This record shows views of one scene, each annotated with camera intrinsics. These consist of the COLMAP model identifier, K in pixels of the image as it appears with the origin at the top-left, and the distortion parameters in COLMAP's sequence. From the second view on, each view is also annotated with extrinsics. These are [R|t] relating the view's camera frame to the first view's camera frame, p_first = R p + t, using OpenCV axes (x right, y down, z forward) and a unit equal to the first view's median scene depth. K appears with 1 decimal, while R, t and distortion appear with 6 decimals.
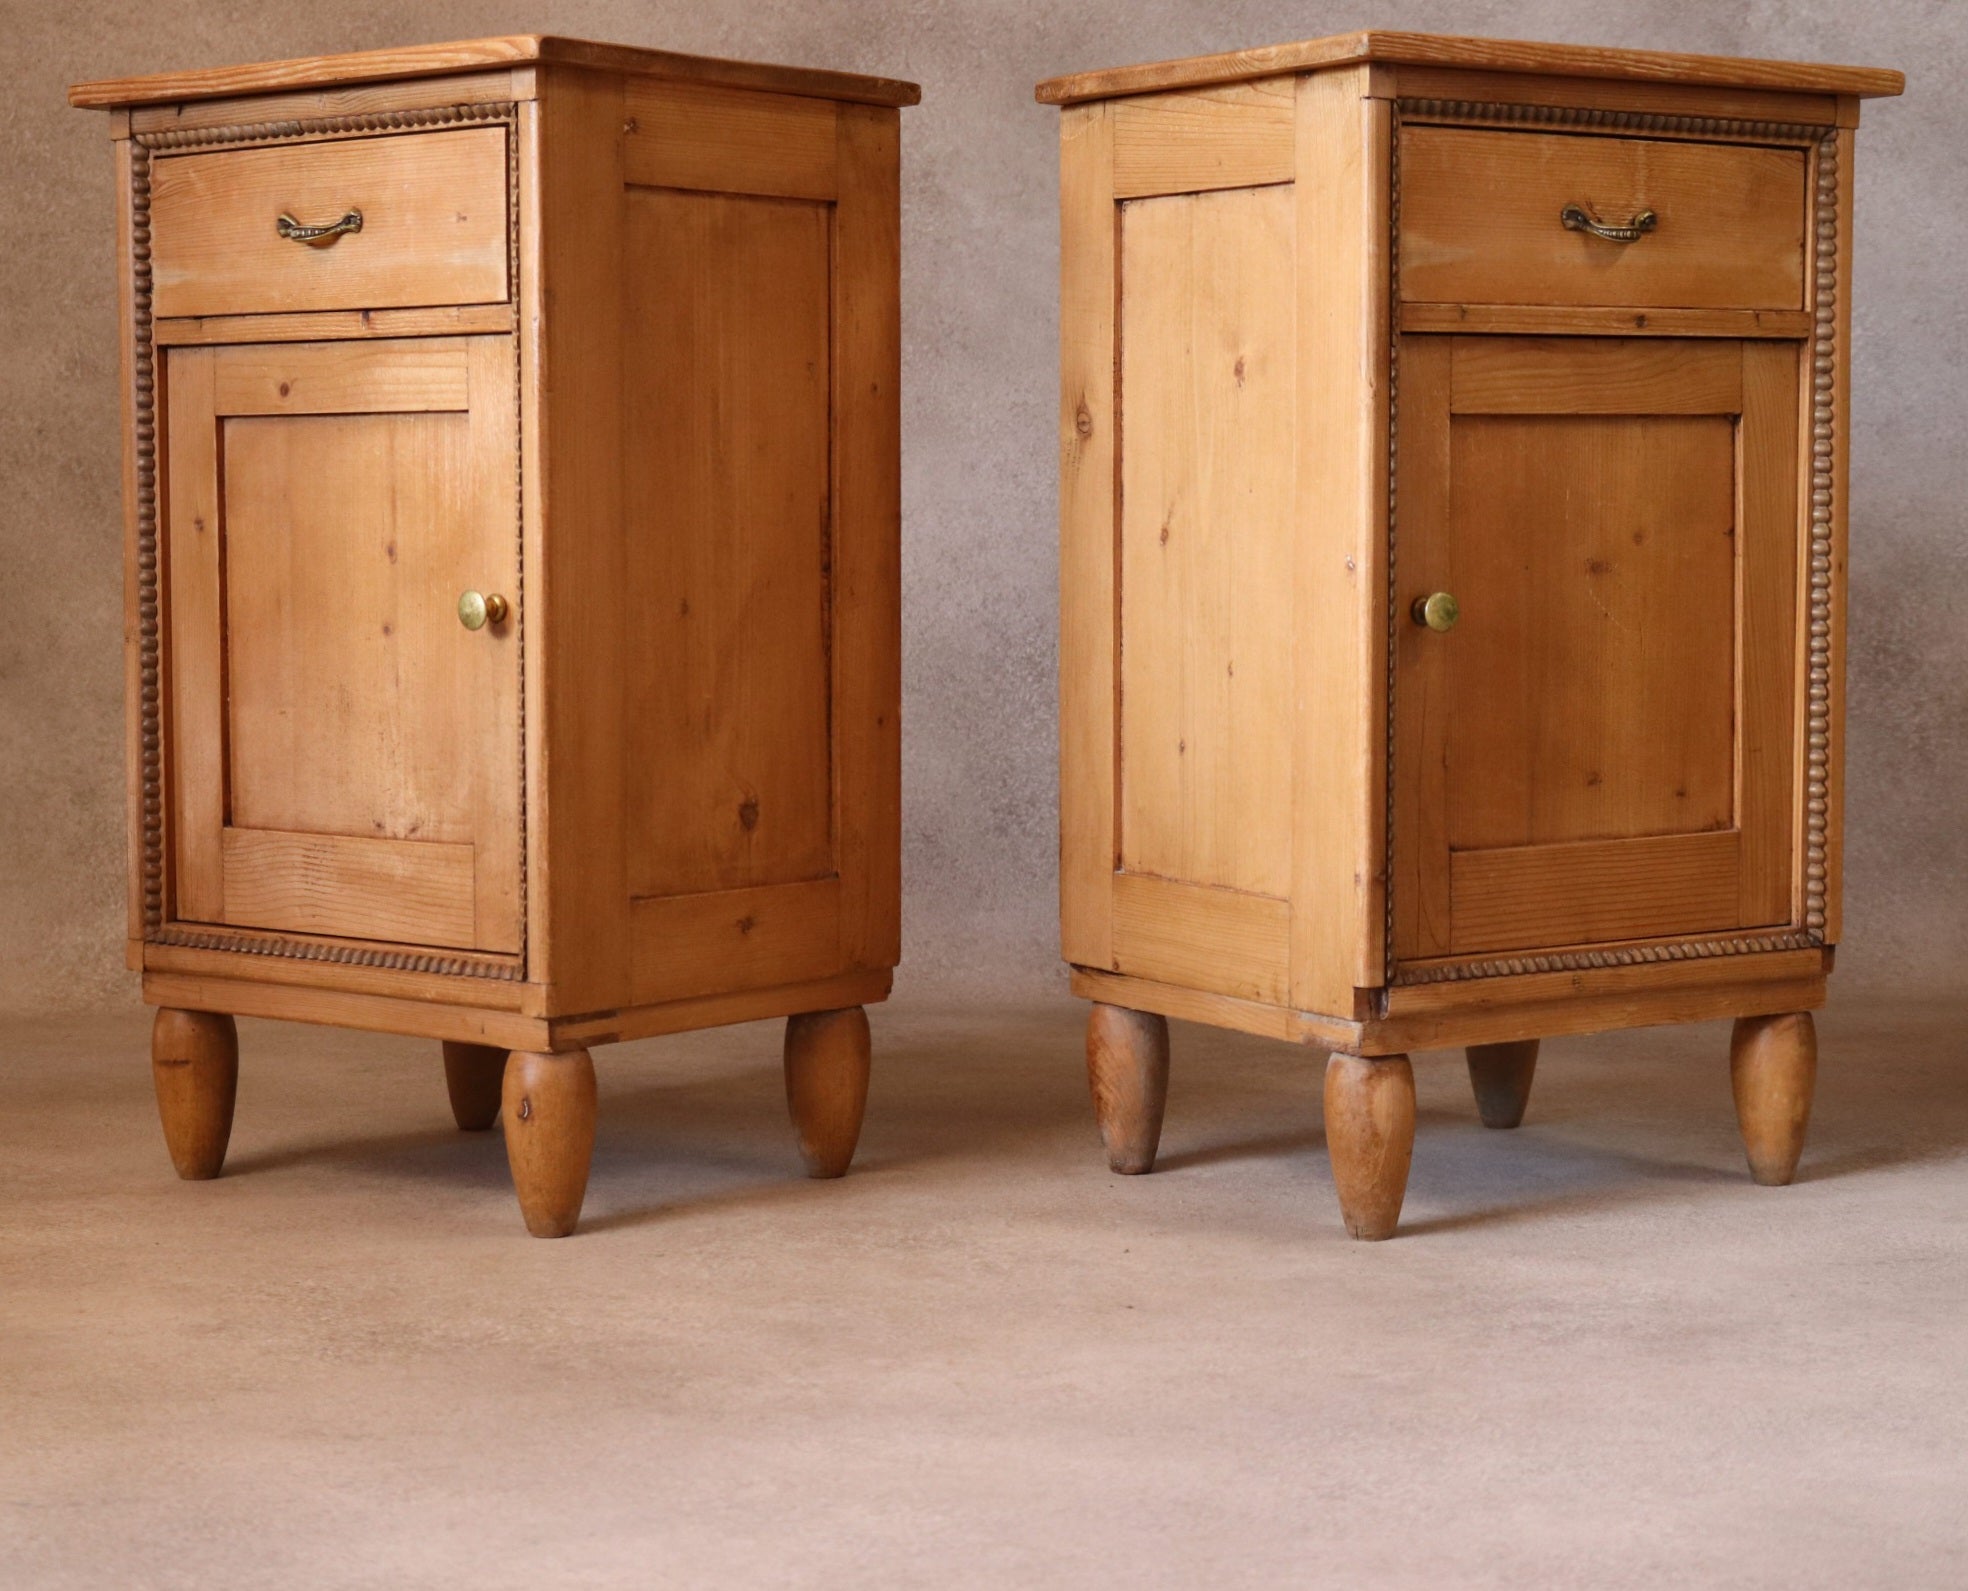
lens RADIAL K [[3826.5, 0, 1017.7], [0, 3826.5, 763.0], [0, 0, 1]] dist [-0.027063, 0.000000]
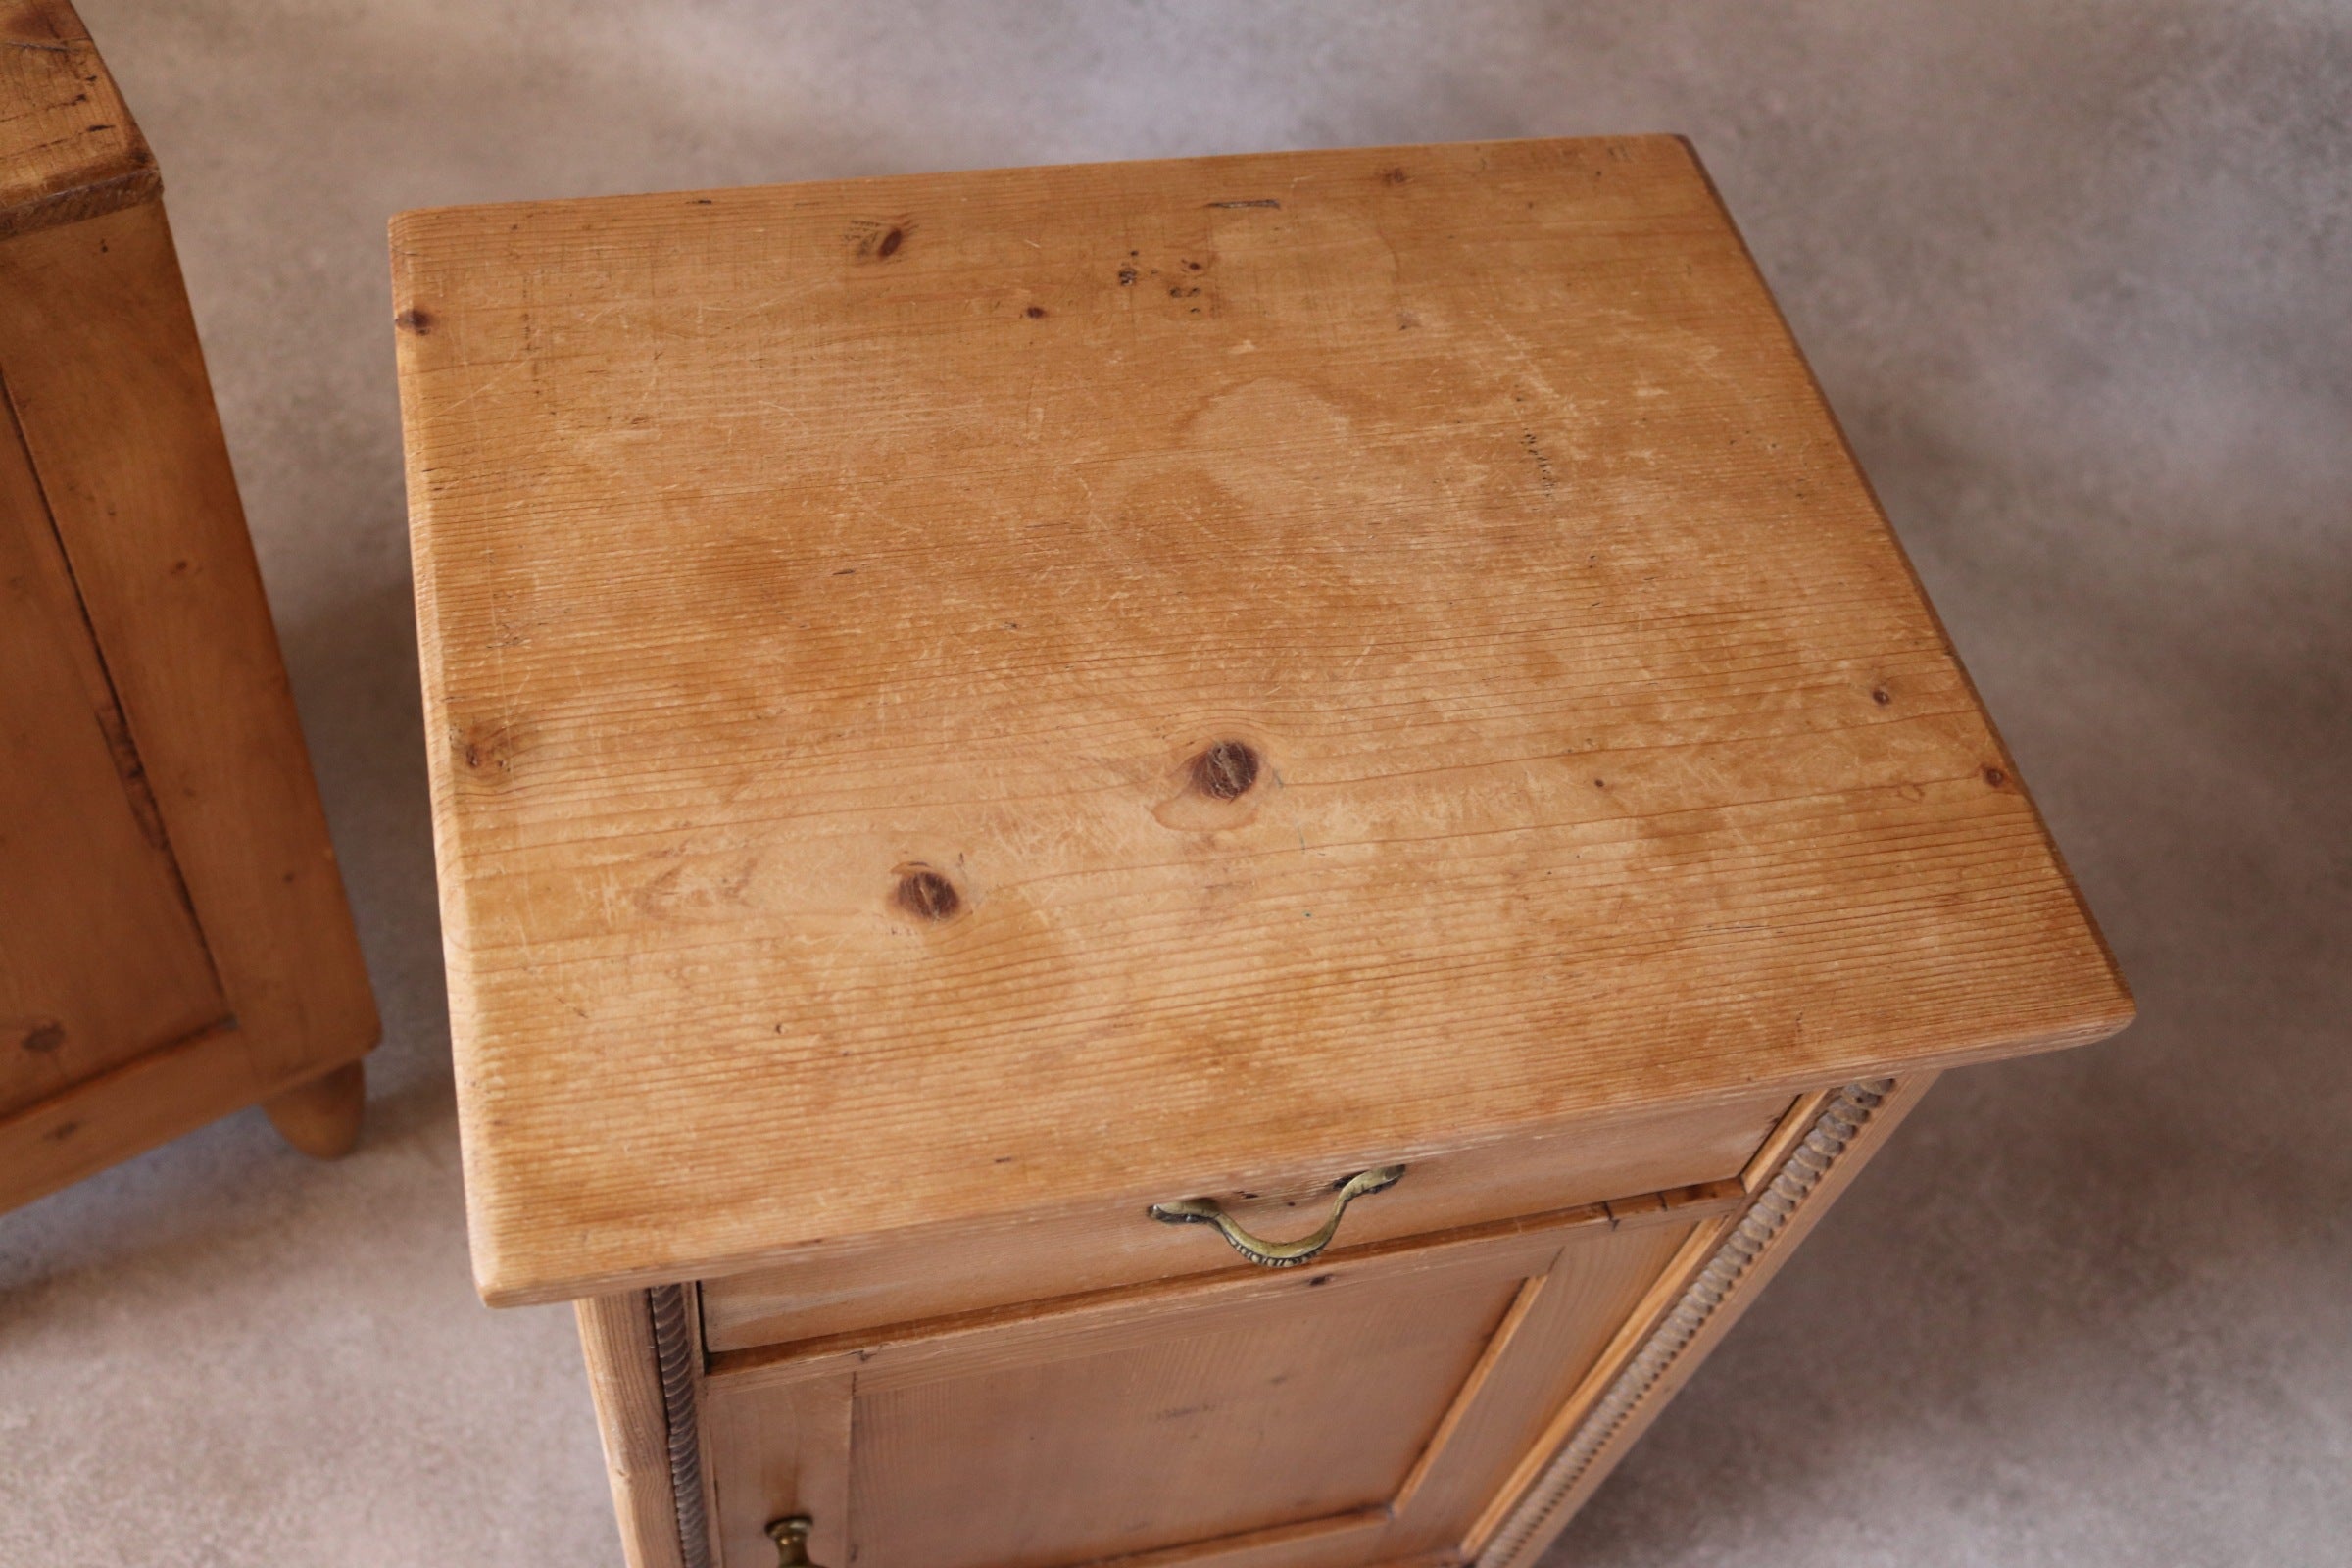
lens RADIAL K [[2423.4, 0, 1190.1], [0, 2423.4, 771.9], [0, 0, 1]] dist [-0.101117, 0.000000]
pose [[0.938343, 0.336070, -0.081054, 0.144896], [-0.159216, 0.628225, 0.761567, -0.378199], [0.306860, -0.701706, 0.642998, 0.809444]]
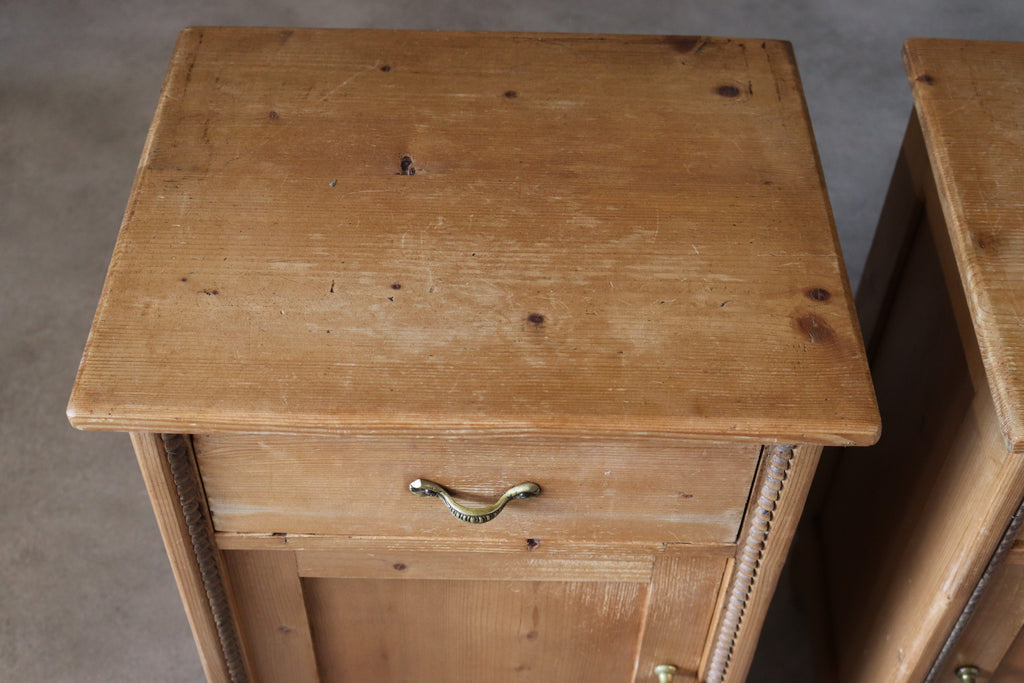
lens RADIAL K [[1311.7, 0, 524.7], [0, 1311.7, 350.4], [0, 0, 1]] dist [-0.058727, 0.000000]
pose [[0.830674, 0.431271, -0.352117, 0.084274], [-0.065065, 0.703302, 0.707907, -0.376152], [0.552944, -0.565130, 0.612276, 0.677191]]
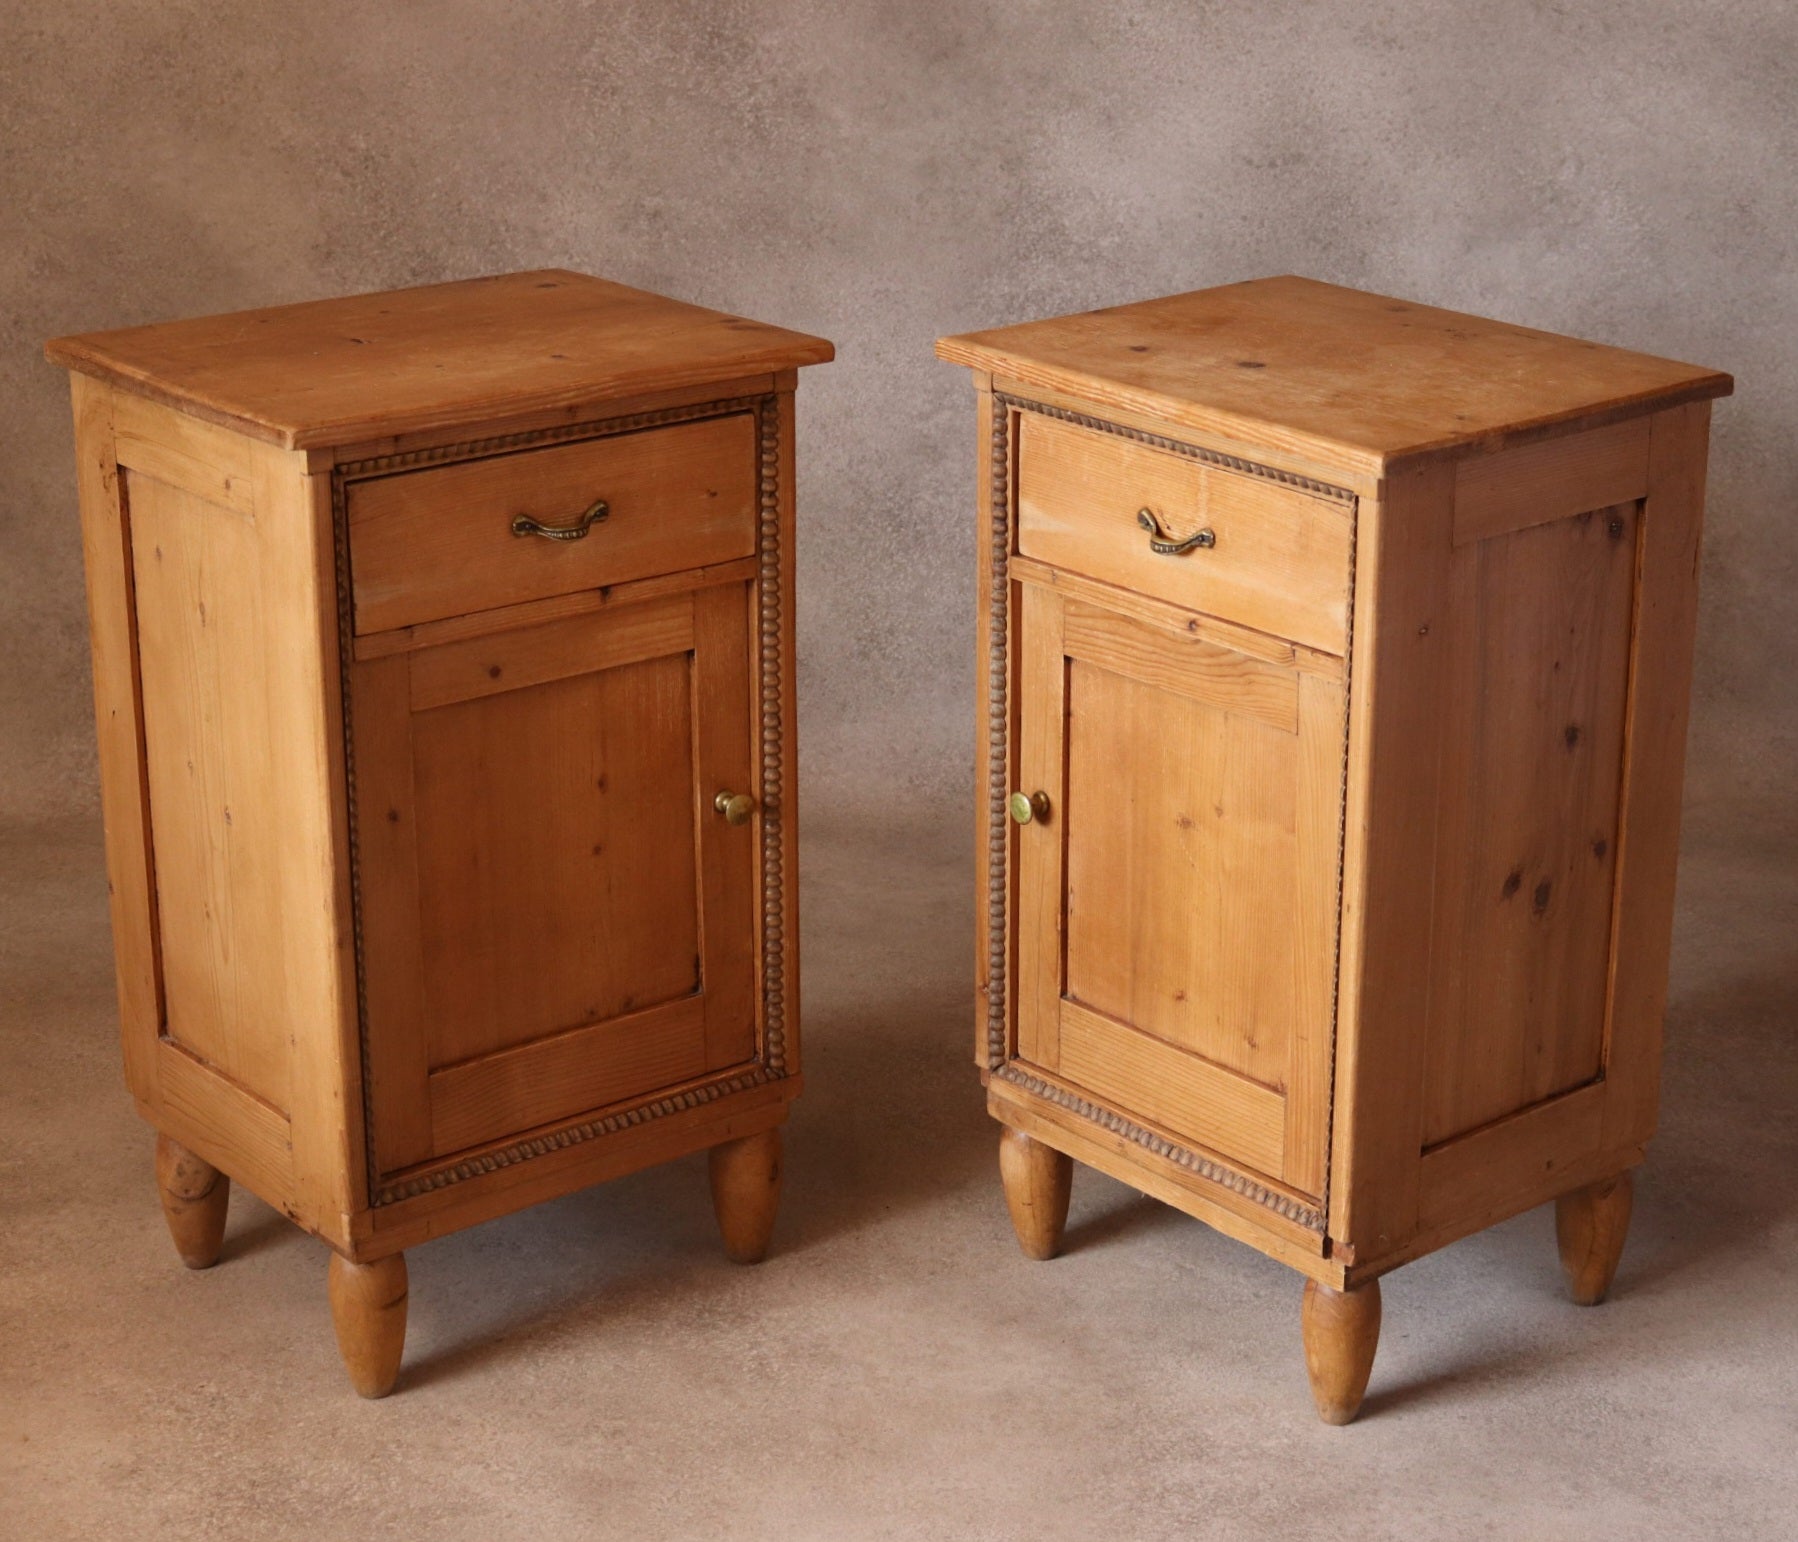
lens RADIAL K [[3454.5, 0, 1000.2], [0, 3454.5, 753.4], [0, 0, 1]] dist [-0.043788, 0.000000]
pose [[0.999719, 0.019376, -0.013674, 0.073773], [-0.015281, 0.967258, 0.253336, -0.313439], [0.018135, -0.253056, 0.967282, -0.025101]]
